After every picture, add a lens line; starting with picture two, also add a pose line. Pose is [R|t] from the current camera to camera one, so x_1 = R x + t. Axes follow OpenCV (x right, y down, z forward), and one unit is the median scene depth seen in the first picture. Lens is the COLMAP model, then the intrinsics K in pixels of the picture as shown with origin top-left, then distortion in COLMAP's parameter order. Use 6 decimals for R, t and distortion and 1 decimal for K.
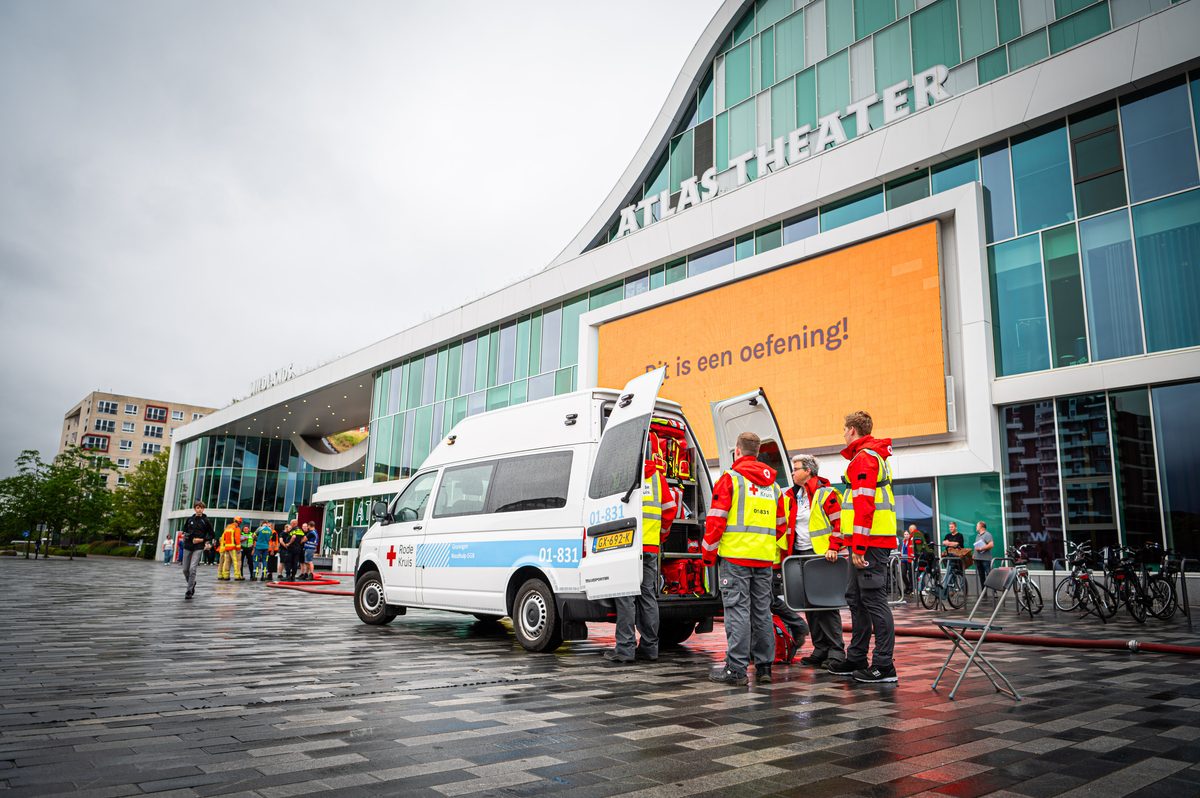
lens RADIAL K [[827.3, 0, 600.0], [0, 827.3, 399.0], [0, 0, 1]] dist [-0.003135, -0.002537]
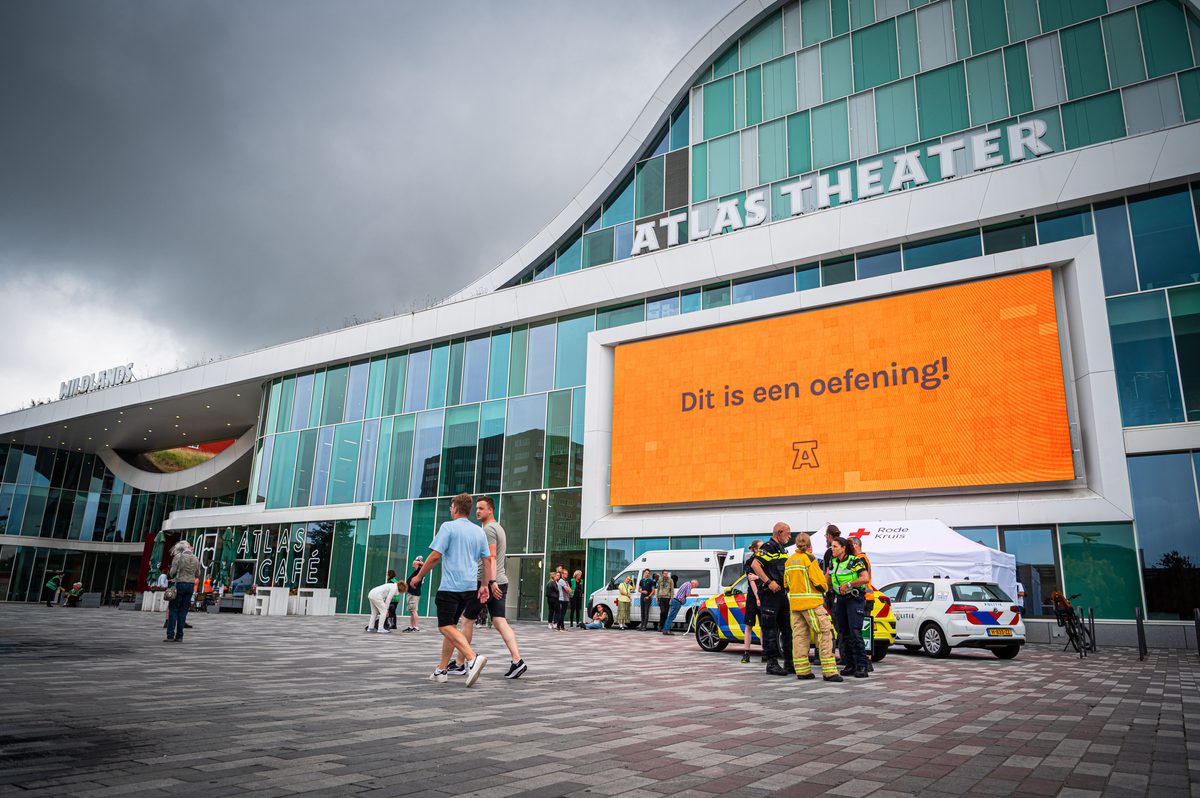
lens RADIAL K [[827.3, 0, 600.0], [0, 827.3, 399.0], [0, 0, 1]] dist [-0.003135, -0.002537]
pose [[0.961813, 0.073061, 0.263776, -0.297492], [-0.060488, 0.996625, -0.055490, 0.025216], [-0.266940, 0.037415, 0.962987, 0.145131]]
